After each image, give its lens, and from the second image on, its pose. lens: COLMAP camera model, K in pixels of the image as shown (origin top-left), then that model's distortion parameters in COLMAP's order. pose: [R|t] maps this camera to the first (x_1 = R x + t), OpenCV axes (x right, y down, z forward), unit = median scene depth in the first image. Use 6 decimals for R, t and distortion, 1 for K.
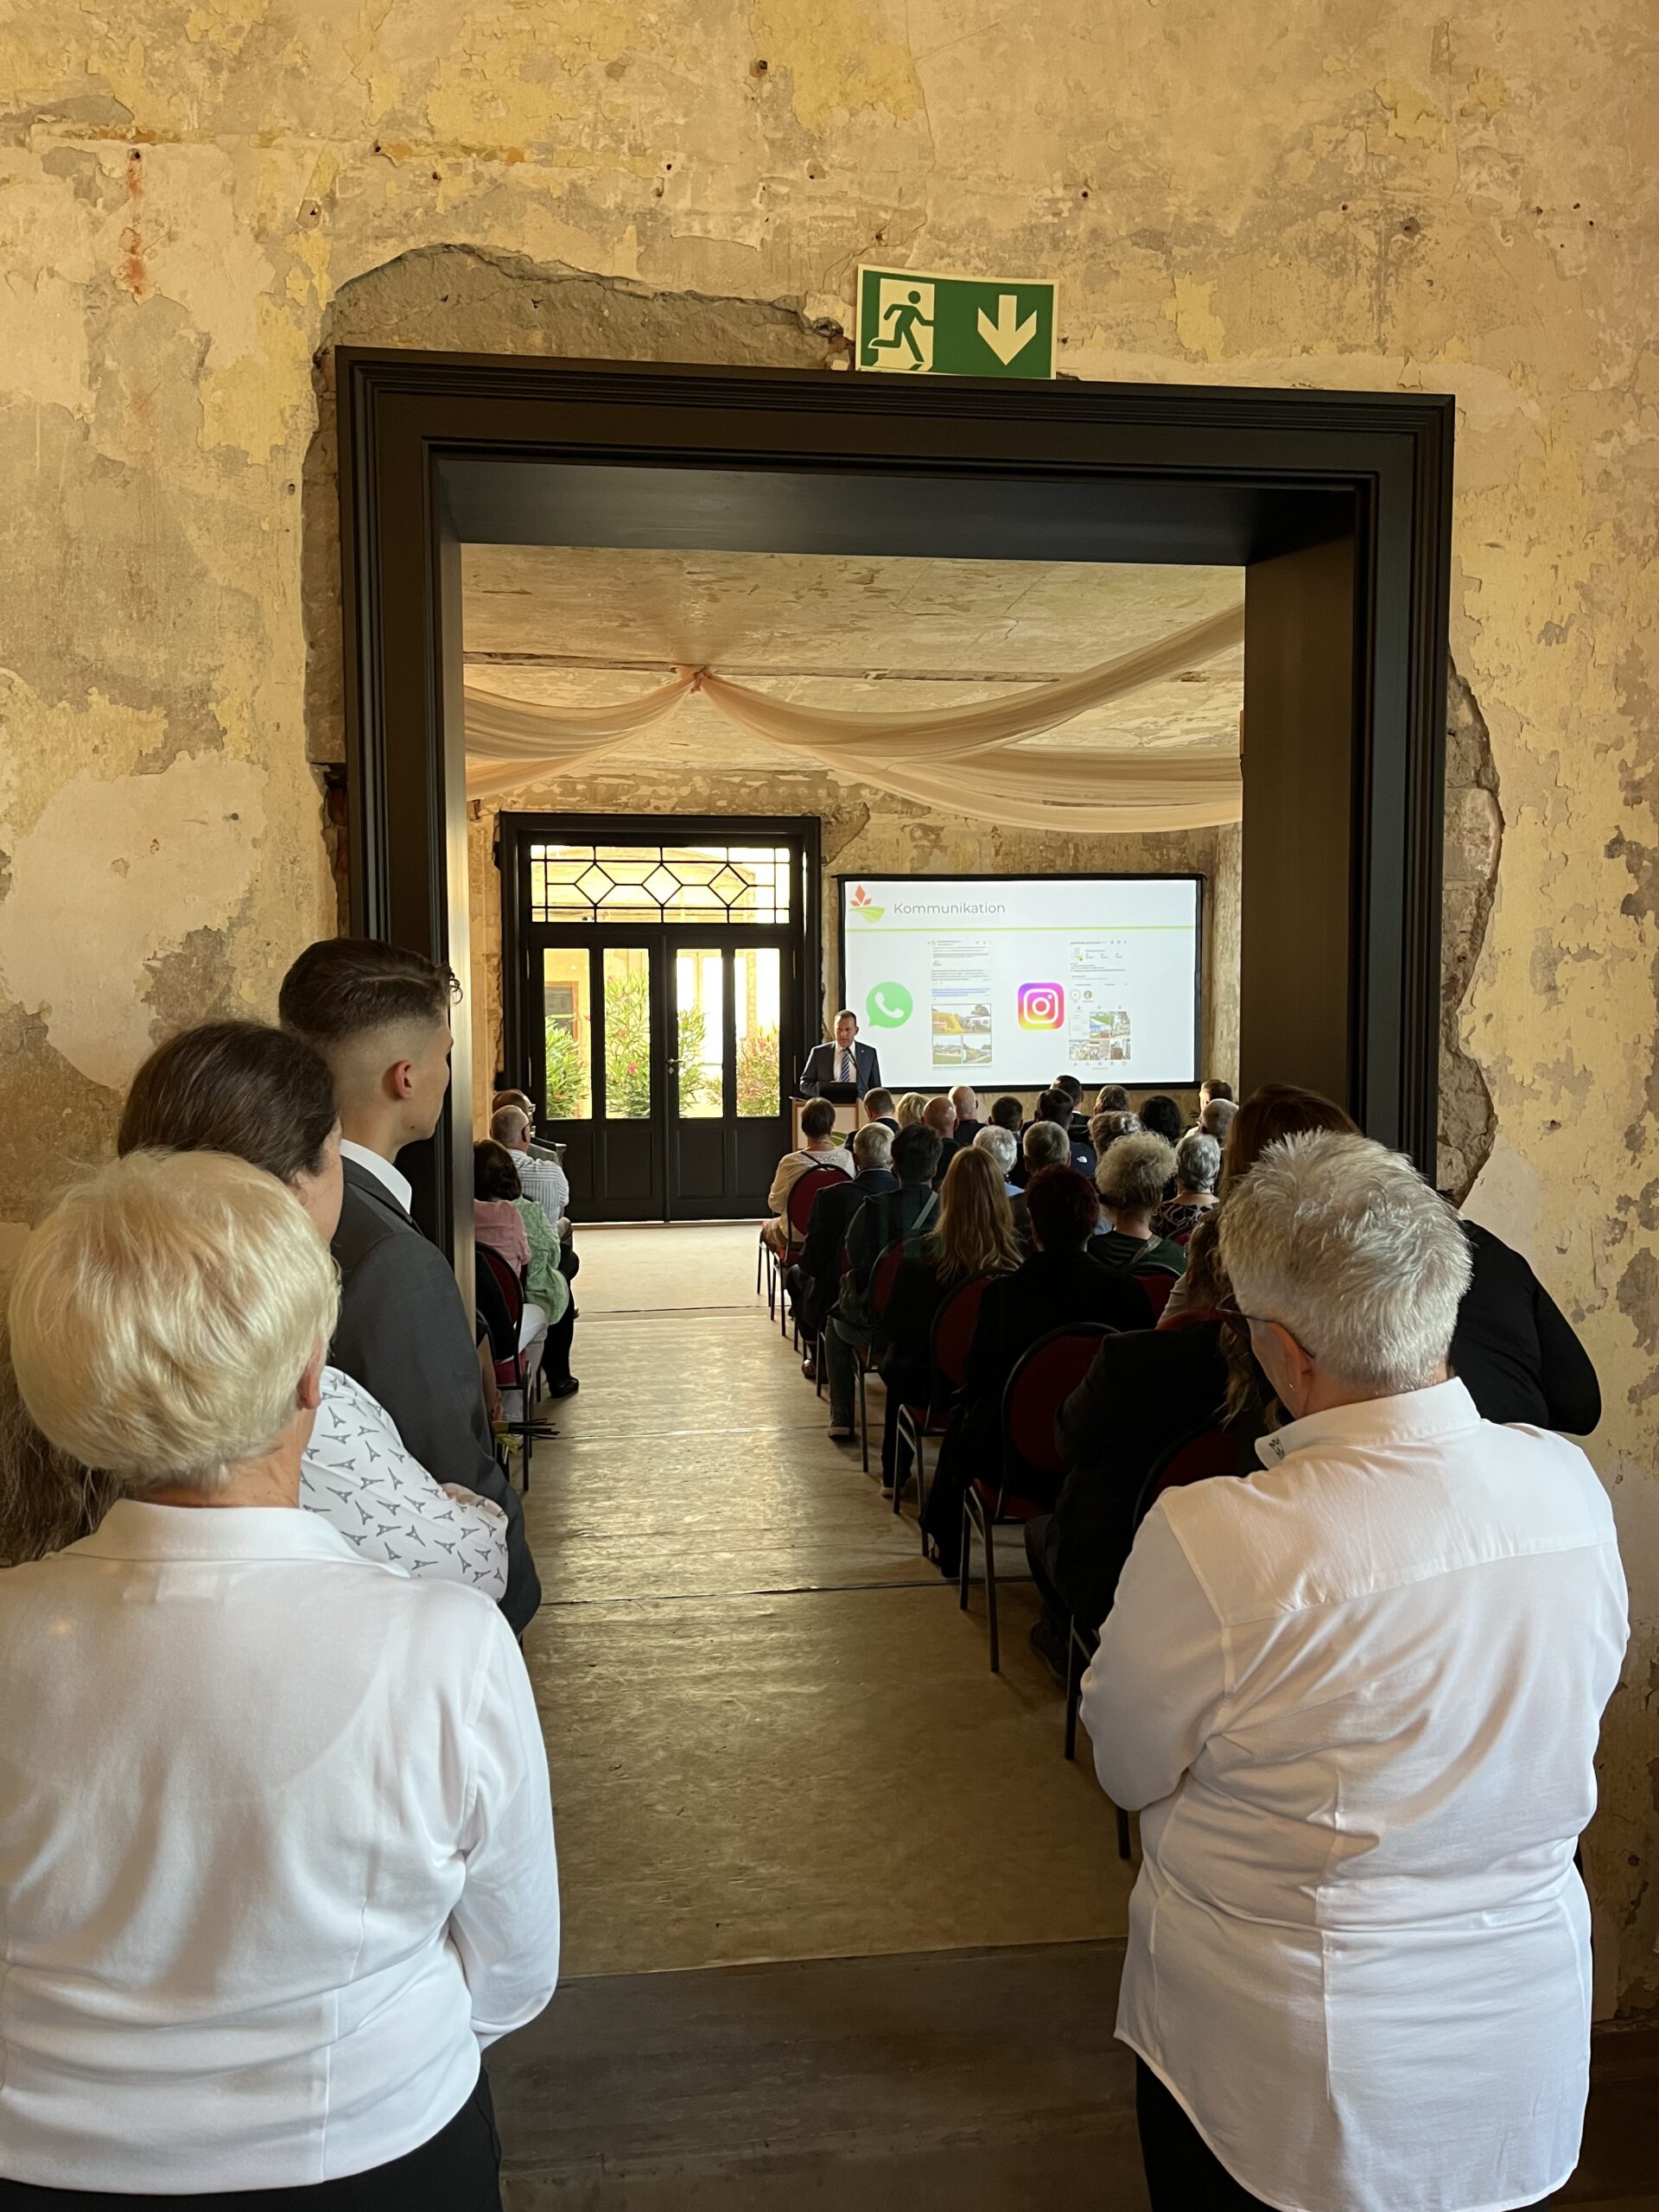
lens RADIAL K [[1688.4, 0, 829.5], [0, 1688.4, 1106.0], [0, 0, 1]] dist [0.078100, -0.116577]
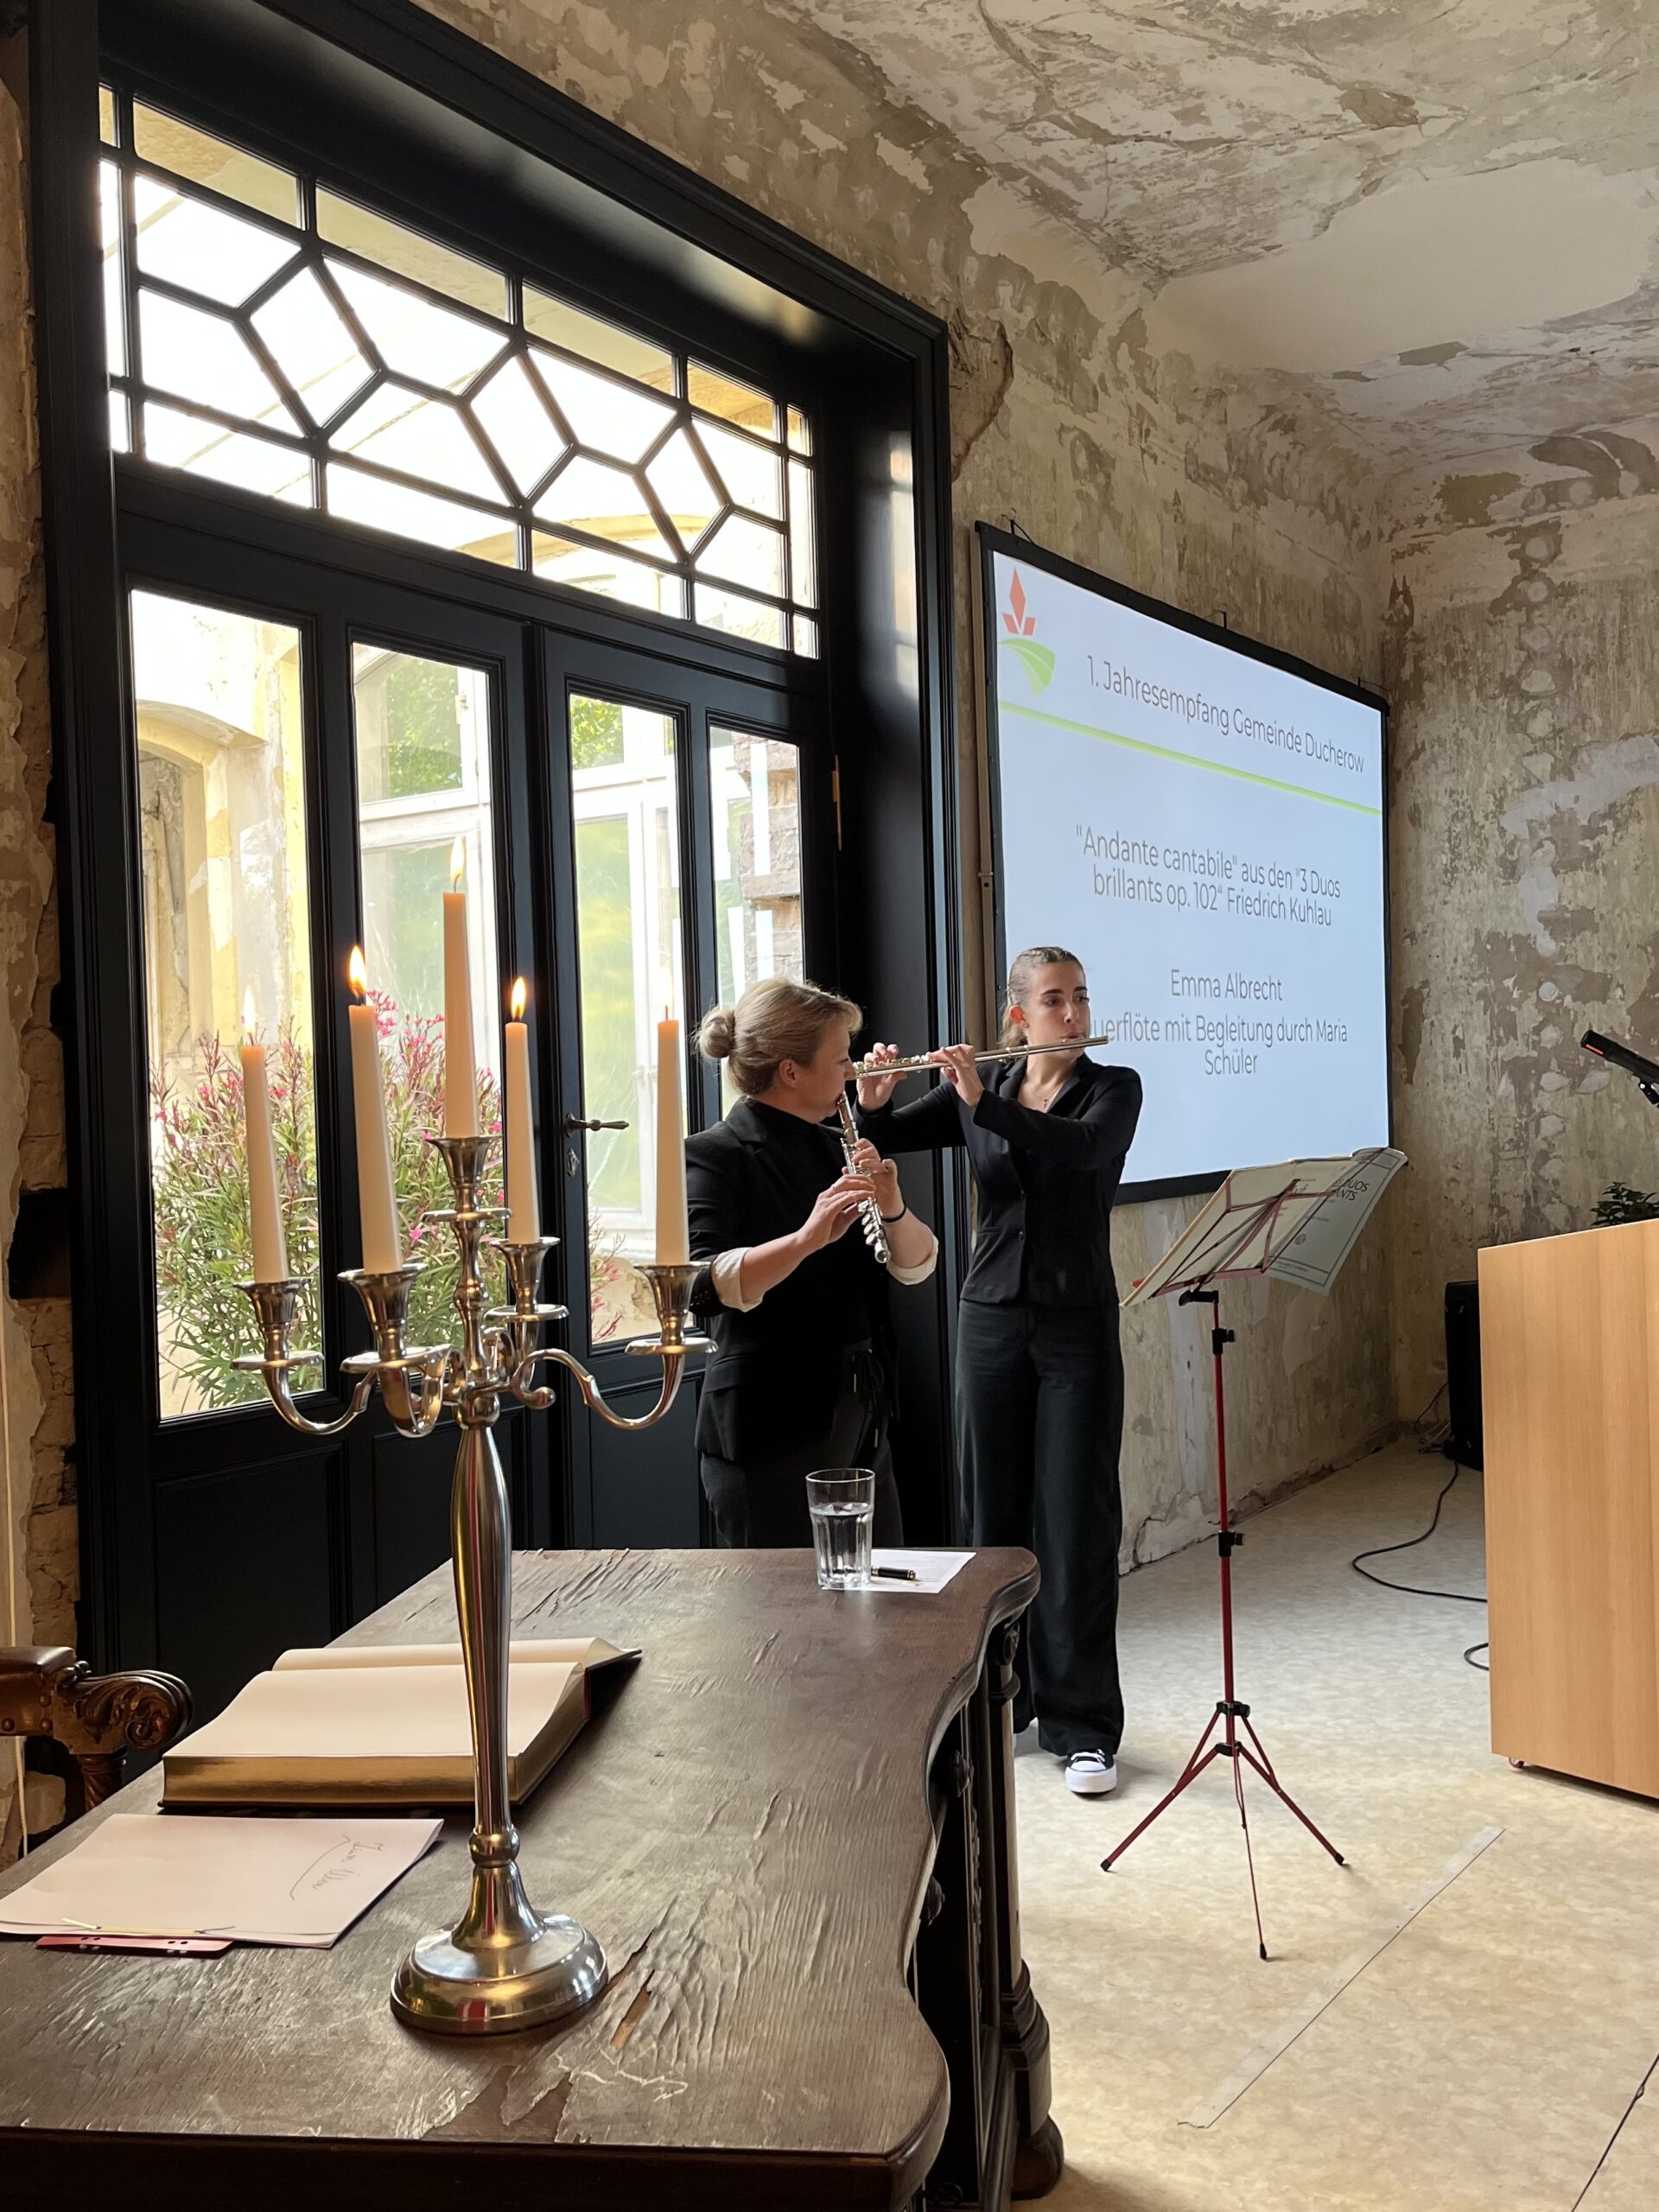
lens RADIAL K [[1994.2, 0, 862.8], [0, 1994.2, 1125.8], [0, 0, 1]] dist [0.034993, -0.005179]
pose [[0.653231, -0.024507, 0.756762, -0.295046], [0.060560, 0.997965, -0.019957, -0.017664], [-0.754733, 0.058866, 0.653386, 0.773483]]
